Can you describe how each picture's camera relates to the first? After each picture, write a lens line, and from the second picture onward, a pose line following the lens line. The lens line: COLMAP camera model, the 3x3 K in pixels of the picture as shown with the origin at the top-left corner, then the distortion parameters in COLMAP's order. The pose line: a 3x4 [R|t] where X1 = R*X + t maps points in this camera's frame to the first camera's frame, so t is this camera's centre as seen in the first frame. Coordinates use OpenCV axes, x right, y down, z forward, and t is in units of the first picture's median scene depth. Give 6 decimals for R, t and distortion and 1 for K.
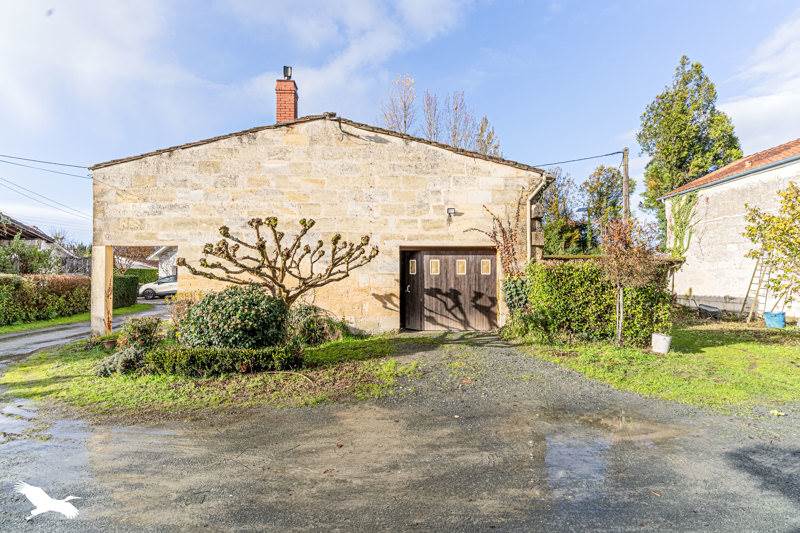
lens RADIAL K [[424.3, 0, 399.6], [0, 424.3, 266.3], [0, 0, 1]] dist [-0.002574, -0.000141]
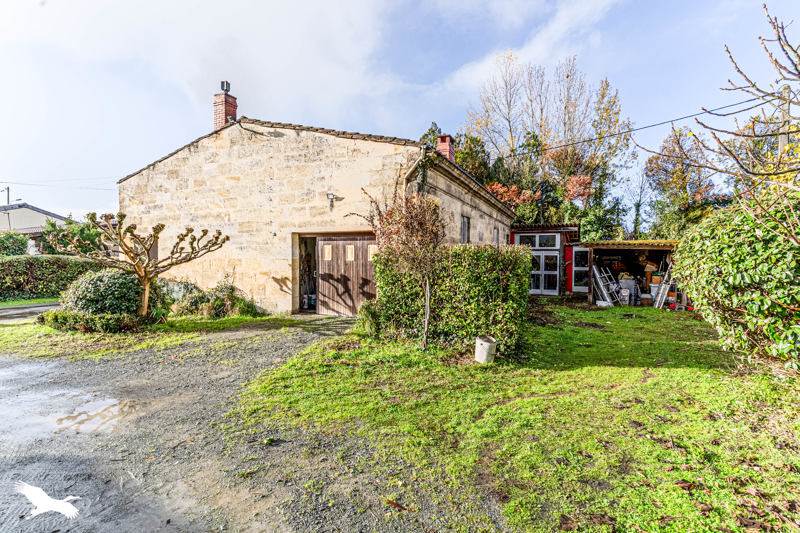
lens RADIAL K [[400.1, 0, 401.7], [0, 400.1, 267.5], [0, 0, 1]] dist [0.007362, 0.000086]
pose [[0.880356, 0.017809, -0.473979, 0.707290], [-0.002497, 0.999455, 0.032917, 0.005400], [0.474307, -0.027795, 0.879921, 0.243583]]
